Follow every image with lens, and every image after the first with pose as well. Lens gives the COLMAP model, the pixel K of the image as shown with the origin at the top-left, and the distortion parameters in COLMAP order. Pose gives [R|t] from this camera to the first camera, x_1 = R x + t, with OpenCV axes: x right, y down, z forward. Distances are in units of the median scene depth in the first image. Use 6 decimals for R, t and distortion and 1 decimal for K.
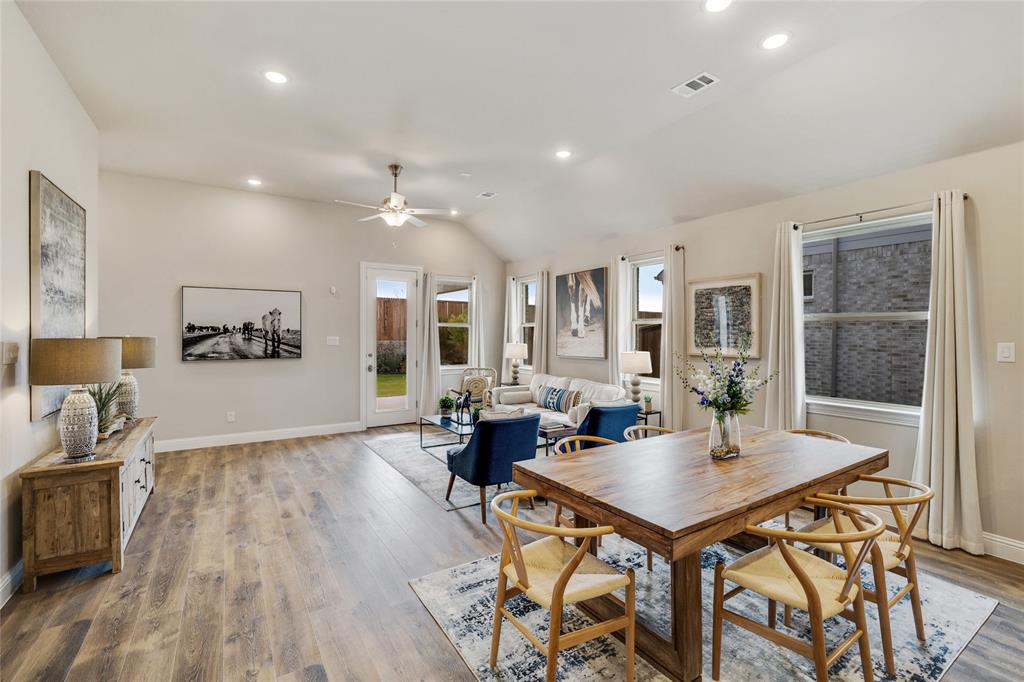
lens RADIAL K [[443.6, 0, 512.7], [0, 443.6, 334.6], [0, 0, 1]] dist [-0.022363, 0.003747]
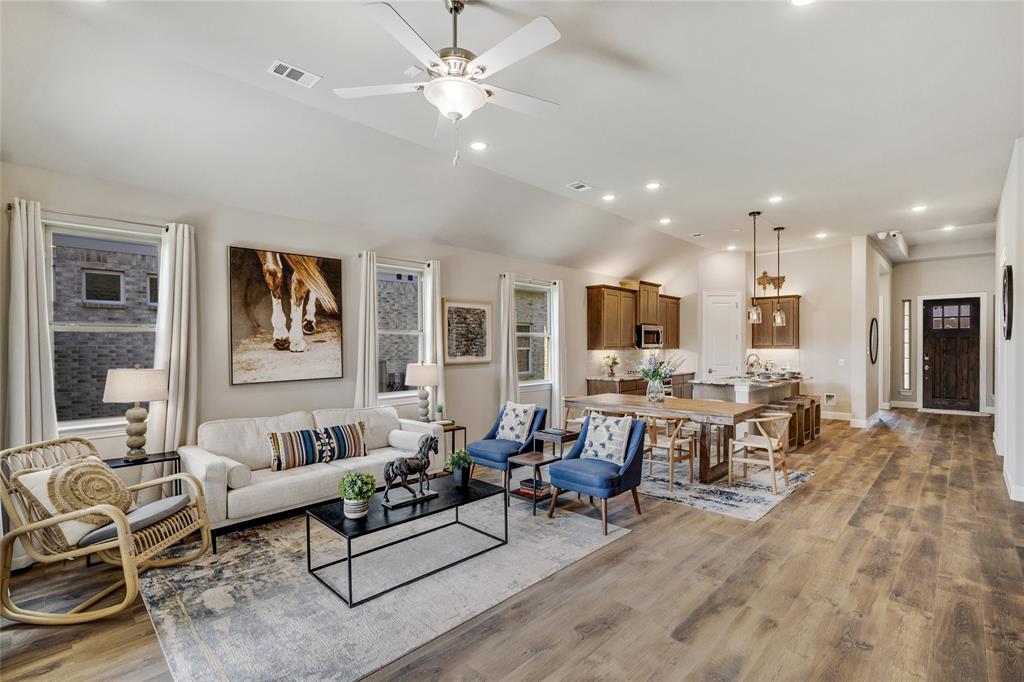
lens RADIAL K [[454.7, 0, 510.5], [0, 454.7, 348.8], [0, 0, 1]] dist [-0.006236, 0.000586]
pose [[-0.200158, -0.009857, 0.979714, -0.821506], [0.006303, 0.999916, 0.011348, -0.004714], [-0.979743, 0.008447, -0.200079, 1.132274]]
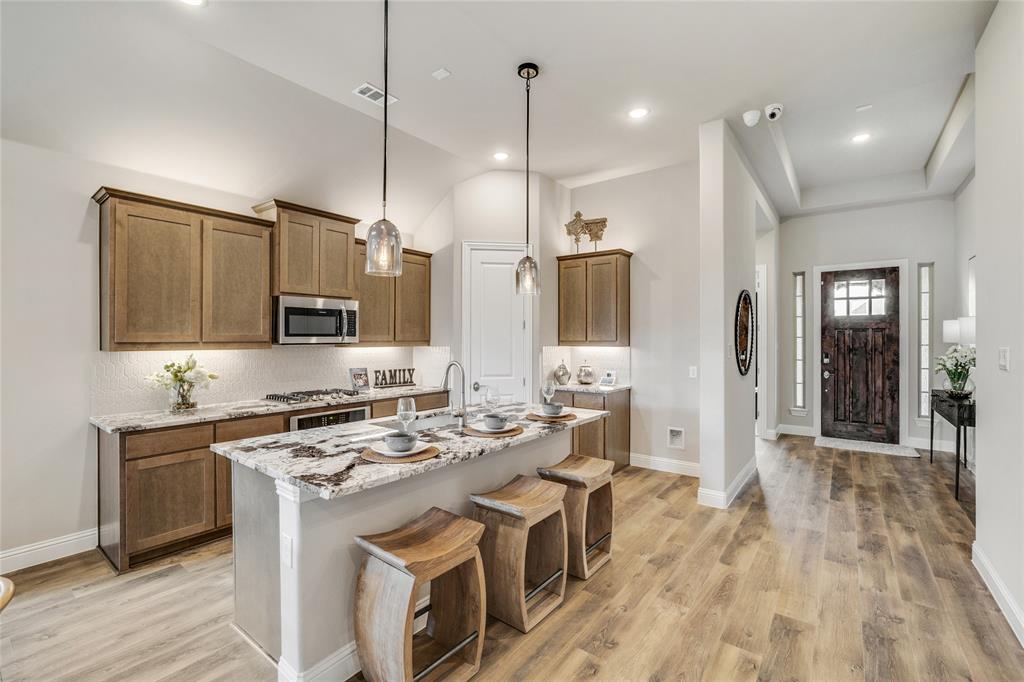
lens RADIAL K [[443.6, 0, 520.7], [0, 443.6, 336.9], [0, 0, 1]] dist [-0.022363, 0.003747]
pose [[-0.344822, -0.000659, 0.938668, -0.071328], [0.001862, 0.999997, 0.001386, -0.000198], [-0.938666, 0.002226, -0.344820, 0.136194]]
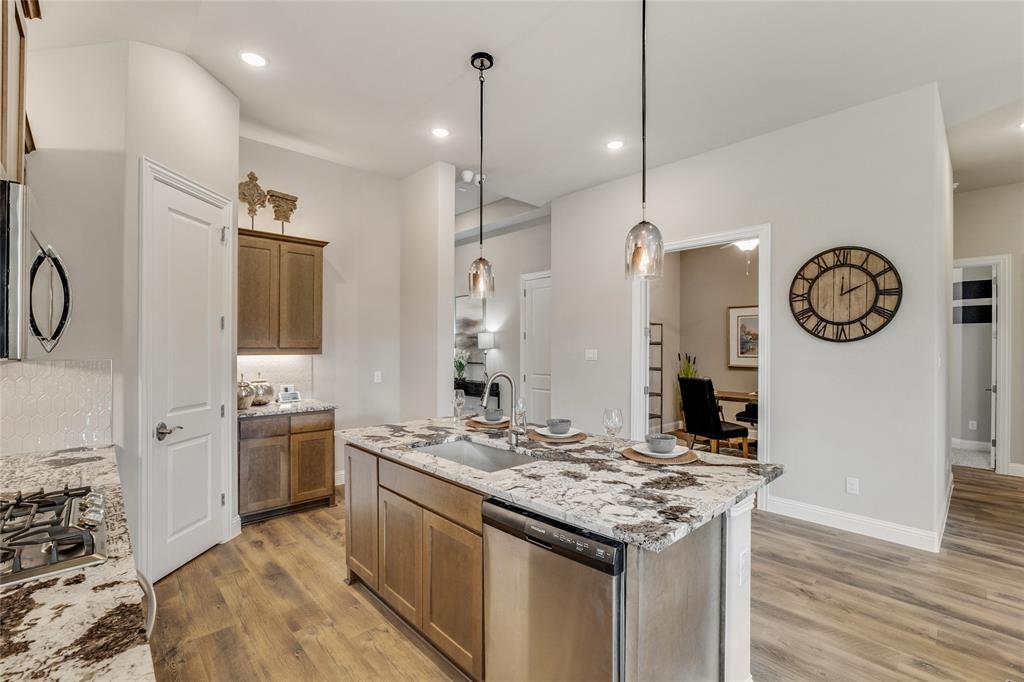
lens RADIAL K [[443.6, 0, 518.1], [0, 443.6, 343.5], [0, 0, 1]] dist [-0.022363, 0.003747]
pose [[-0.984310, -0.007754, -0.176277, 0.595325], [-0.007292, 0.999968, -0.003267, 0.002834], [0.176297, -0.001931, -0.984335, 0.513866]]
